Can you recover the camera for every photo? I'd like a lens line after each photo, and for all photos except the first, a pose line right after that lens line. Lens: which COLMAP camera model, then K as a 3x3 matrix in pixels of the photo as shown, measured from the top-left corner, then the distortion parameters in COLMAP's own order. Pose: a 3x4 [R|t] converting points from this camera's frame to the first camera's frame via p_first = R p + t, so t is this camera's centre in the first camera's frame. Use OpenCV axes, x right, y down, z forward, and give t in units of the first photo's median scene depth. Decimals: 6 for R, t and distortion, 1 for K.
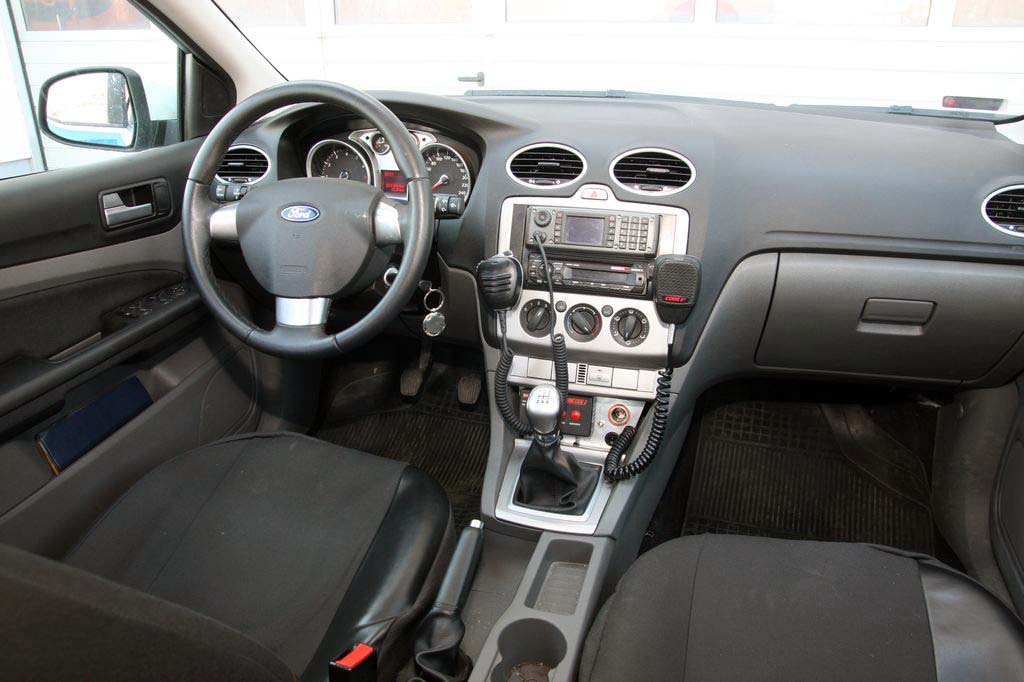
lens RADIAL K [[796.8, 0, 512.0], [0, 796.8, 341.0], [0, 0, 1]] dist [-0.126498, 0.106700]
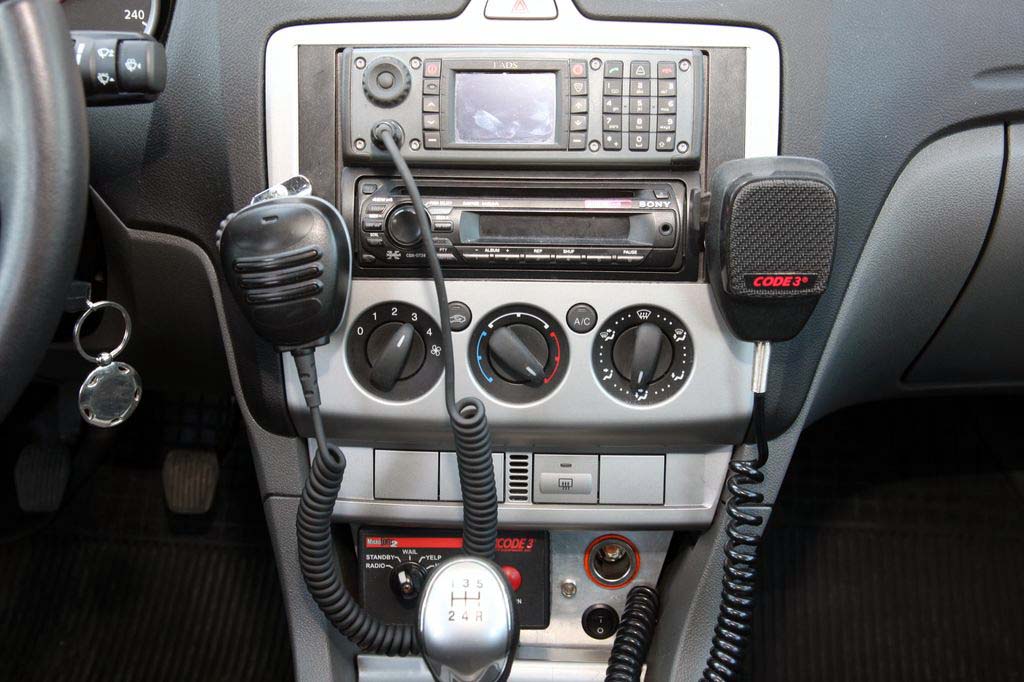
lens RADIAL K [[1453.7, 0, 507.1], [0, 1453.7, 343.1], [0, 0, 1]] dist [0.028265, 0.065087]
pose [[0.974612, -0.107340, 0.196494, -0.051309], [0.093317, 0.992473, 0.079311, -0.083247], [-0.203528, -0.058961, 0.977292, 0.329632]]
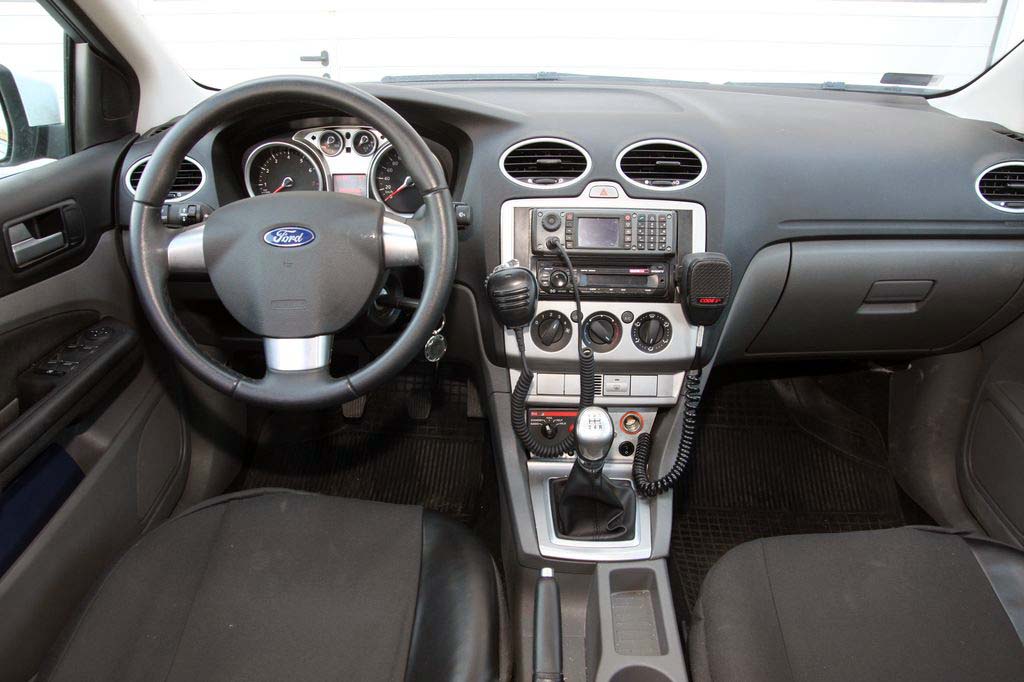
lens RADIAL K [[796.8, 0, 512.0], [0, 796.8, 341.0], [0, 0, 1]] dist [-0.126498, 0.106700]
pose [[0.970189, -0.097941, 0.221675, -0.219382], [0.090608, 0.994956, 0.043036, -0.061795], [-0.224772, -0.021668, 0.974170, 0.121180]]
